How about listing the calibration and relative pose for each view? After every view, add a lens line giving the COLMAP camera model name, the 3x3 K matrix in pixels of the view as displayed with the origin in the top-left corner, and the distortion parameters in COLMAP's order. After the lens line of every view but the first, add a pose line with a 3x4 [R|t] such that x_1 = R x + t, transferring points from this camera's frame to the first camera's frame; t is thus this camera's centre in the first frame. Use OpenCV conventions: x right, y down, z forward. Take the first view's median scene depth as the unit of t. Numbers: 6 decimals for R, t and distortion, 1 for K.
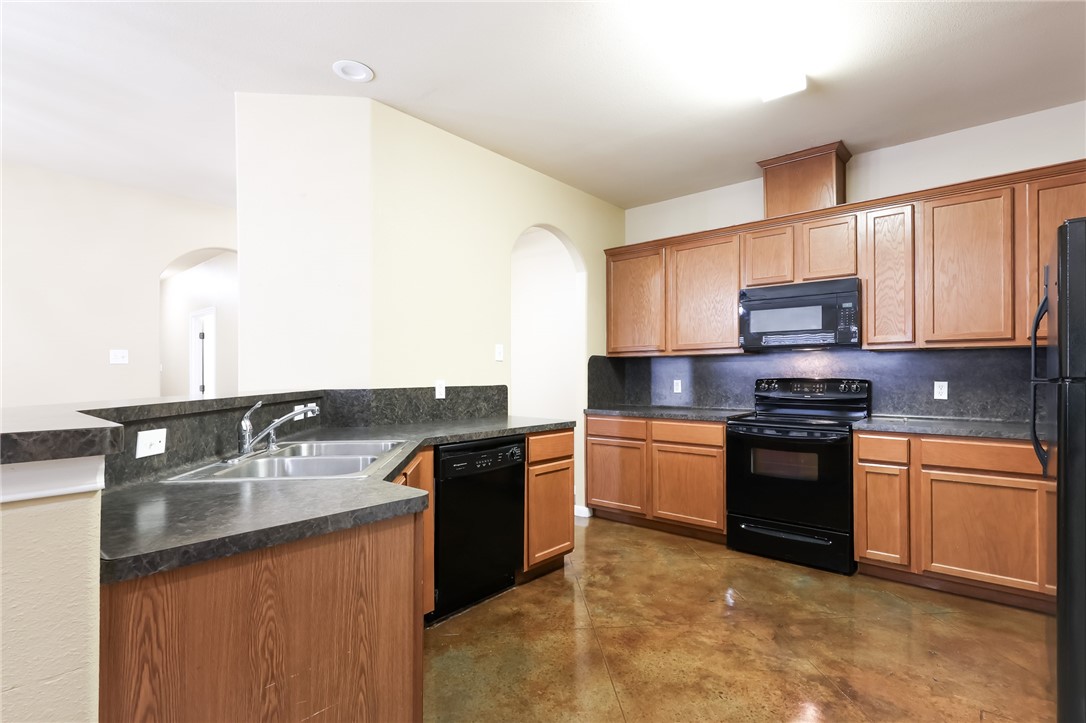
lens RADIAL K [[527.3, 0, 530.7], [0, 527.3, 373.5], [0, 0, 1]] dist [-0.000999, -0.008090]
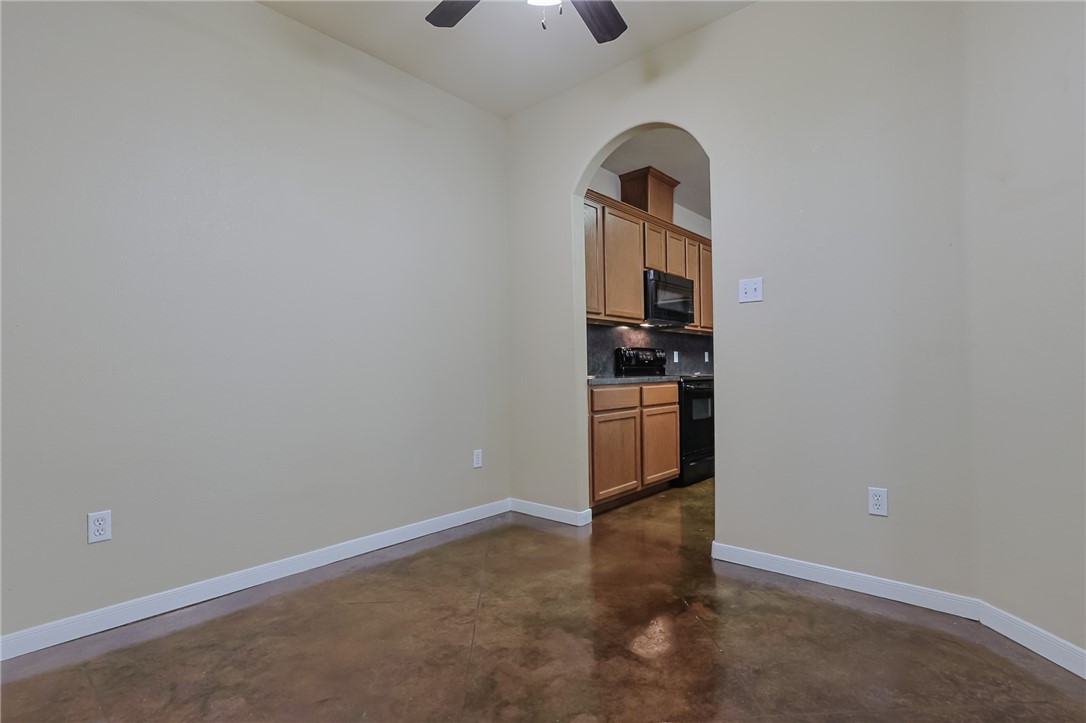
lens RADIAL K [[534.3, 0, 548.2], [0, 534.3, 363.7], [0, 0, 1]] dist [-0.004491, -0.001278]
pose [[-0.004614, 0.013431, 0.999899, -0.816087], [0.007894, 0.999879, -0.013395, 0.067048], [-0.999958, 0.007831, -0.004720, 1.291590]]
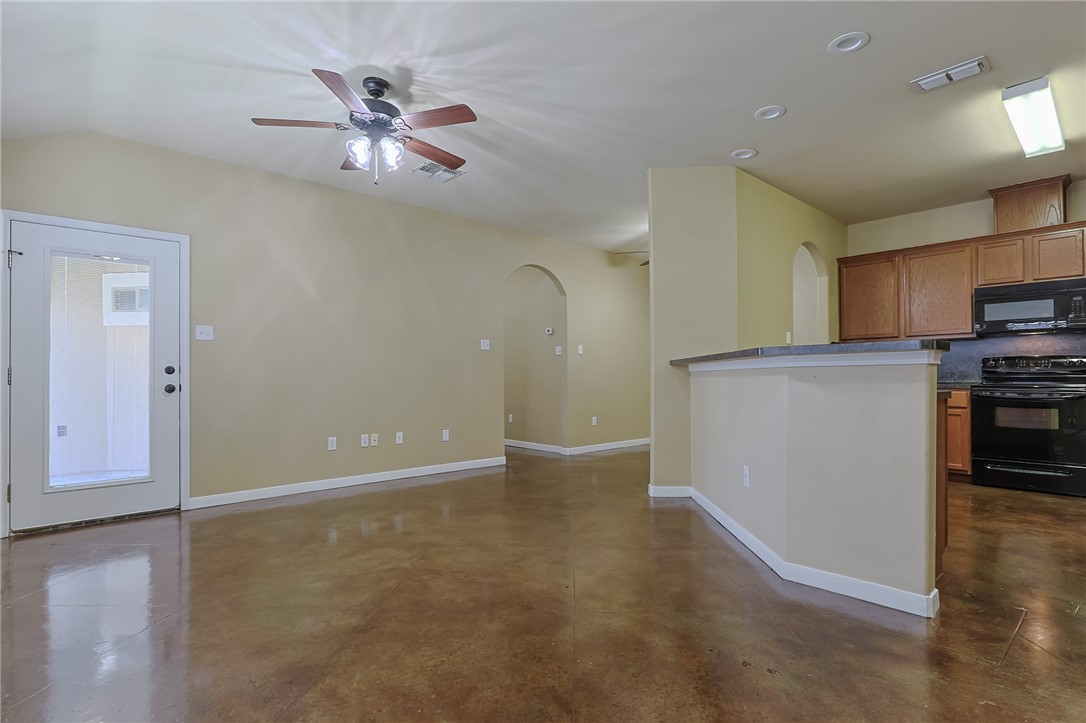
lens RADIAL K [[527.3, 0, 530.7], [0, 527.3, 373.5], [0, 0, 1]] dist [-0.000999, -0.008090]
pose [[0.991472, -0.002450, -0.130299, -0.546881], [0.001658, 0.999980, -0.006184, 0.060009], [0.130312, 0.005915, 0.991455, -0.444121]]
